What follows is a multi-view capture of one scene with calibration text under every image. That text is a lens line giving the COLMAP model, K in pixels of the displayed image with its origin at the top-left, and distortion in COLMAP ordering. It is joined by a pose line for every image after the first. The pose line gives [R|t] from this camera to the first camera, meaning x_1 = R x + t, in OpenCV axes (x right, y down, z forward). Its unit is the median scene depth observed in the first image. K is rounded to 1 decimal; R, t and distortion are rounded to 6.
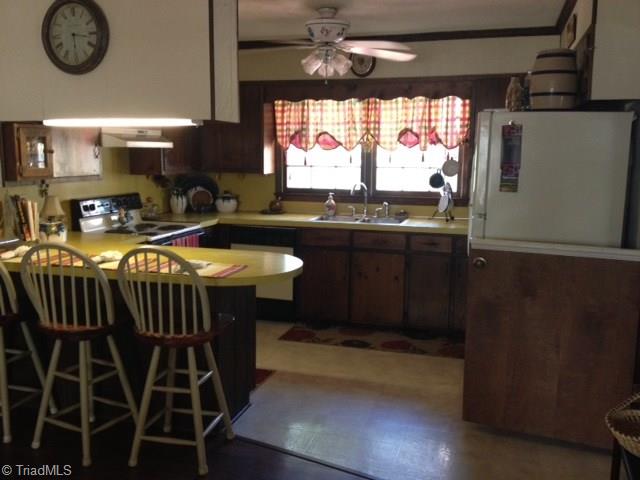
lens RADIAL K [[609.0, 0, 320.0], [0, 609.0, 240.0], [0, 0, 1]] dist [0.098143, -0.224950]
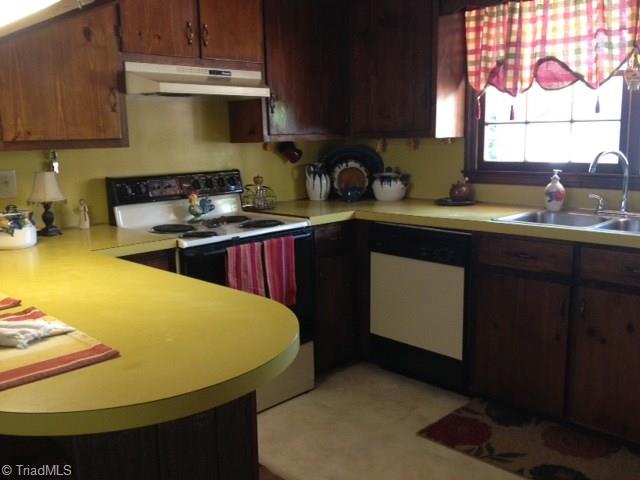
lens RADIAL K [[609.0, 0, 320.0], [0, 609.0, 240.0], [0, 0, 1]] dist [0.098143, -0.224950]
pose [[0.878092, 0.055509, -0.475261, 0.097147], [-0.042146, 0.998360, 0.038737, -0.027091], [0.476631, -0.013985, 0.878992, 0.417797]]
